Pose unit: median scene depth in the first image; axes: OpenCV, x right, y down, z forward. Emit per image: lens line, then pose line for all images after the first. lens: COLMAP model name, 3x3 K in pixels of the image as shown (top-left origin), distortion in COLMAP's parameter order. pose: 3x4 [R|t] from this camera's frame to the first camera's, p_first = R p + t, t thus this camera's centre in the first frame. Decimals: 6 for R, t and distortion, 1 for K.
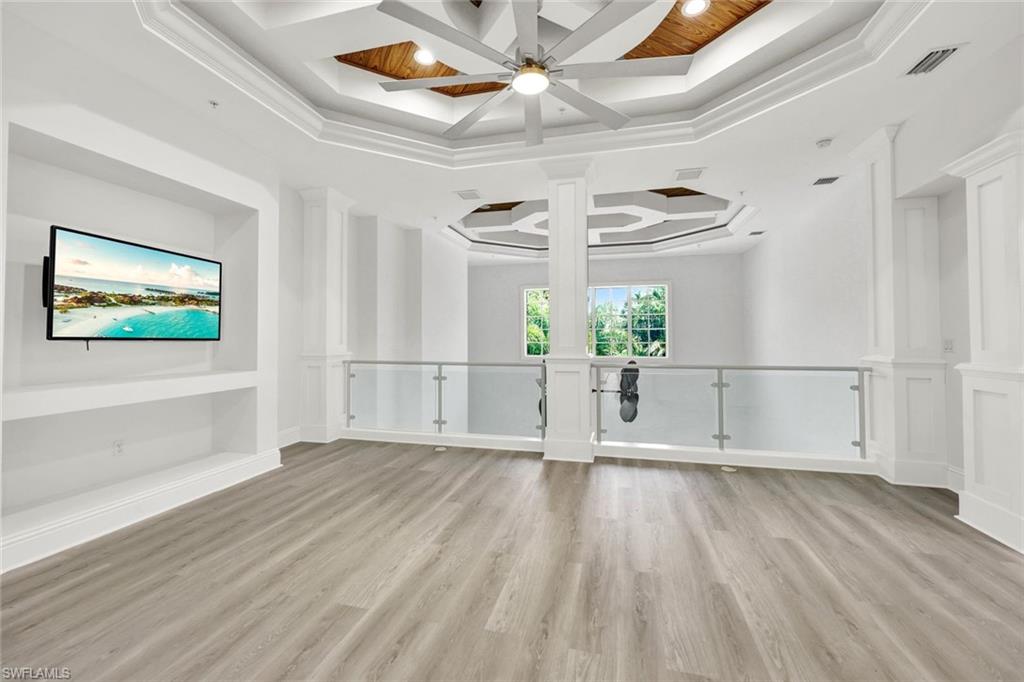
lens RADIAL K [[411.9, 0, 512.2], [0, 411.9, 335.7], [0, 0, 1]] dist [0.002002, 0.000197]
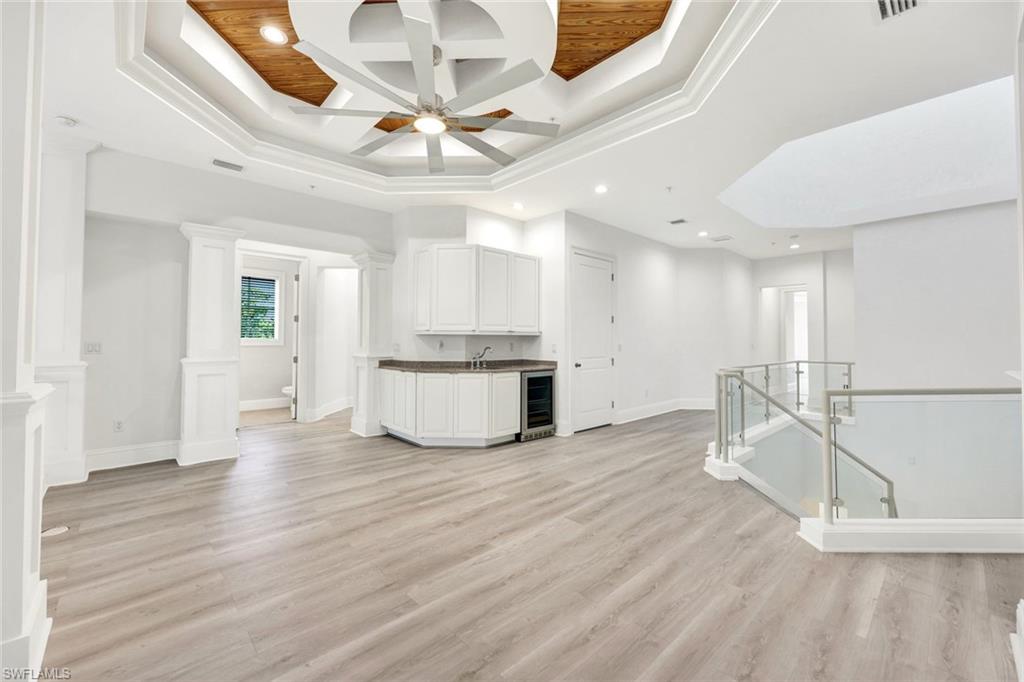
lens RADIAL K [[411.9, 0, 513.8], [0, 411.9, 338.0], [0, 0, 1]] dist [0.002002, 0.000197]
pose [[-0.845467, 0.006075, 0.533993, -0.636126], [-0.000371, 0.999928, -0.011963, 0.008266], [-0.534028, -0.010313, -0.845404, 1.505317]]
